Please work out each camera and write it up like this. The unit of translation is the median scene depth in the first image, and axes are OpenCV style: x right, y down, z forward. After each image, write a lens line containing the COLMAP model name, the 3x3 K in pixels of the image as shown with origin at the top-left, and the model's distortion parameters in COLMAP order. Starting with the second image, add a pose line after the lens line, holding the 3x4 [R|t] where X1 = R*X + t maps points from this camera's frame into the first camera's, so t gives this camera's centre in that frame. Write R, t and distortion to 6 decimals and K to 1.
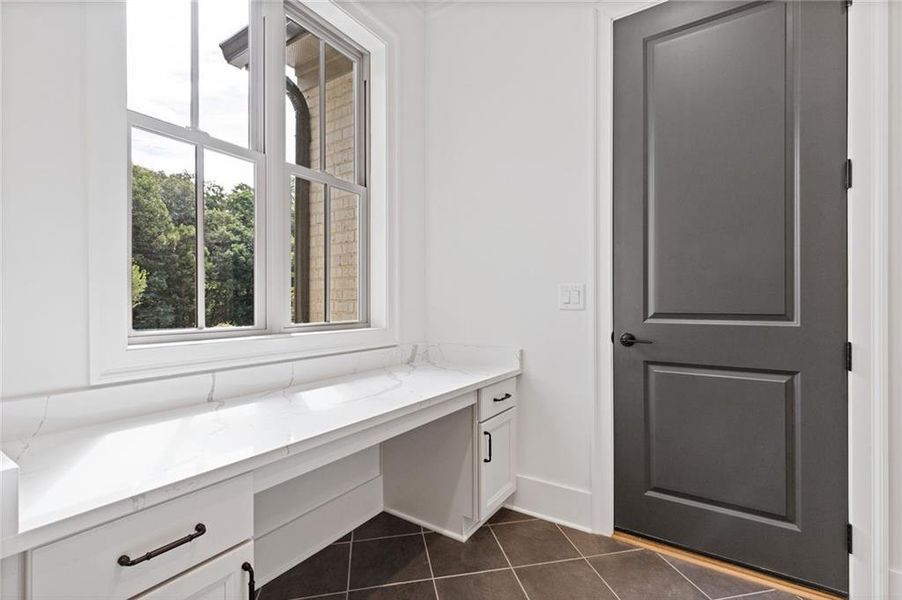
lens RADIAL K [[402.5, 0, 453.7], [0, 402.5, 302.4], [0, 0, 1]] dist [-0.000012, 0.000022]
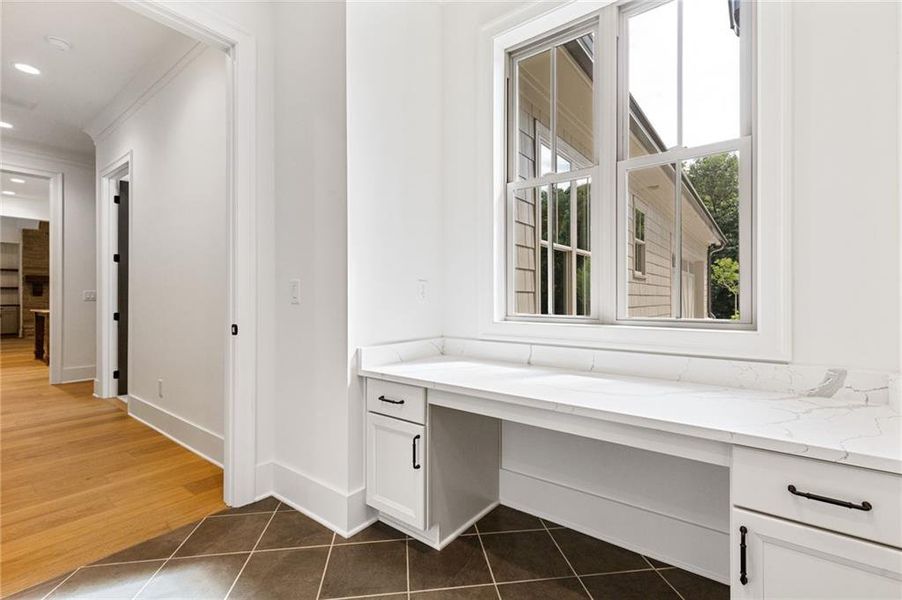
lens RADIAL K [[413.2, 0, 448.8], [0, 413.2, 297.7], [0, 0, 1]] dist [0.002592, 0.000230]
pose [[-0.098946, 0.007017, -0.995068, 0.694994], [0.008853, 0.999942, 0.006171, -0.004889], [0.995053, -0.008199, -0.099002, 0.659266]]
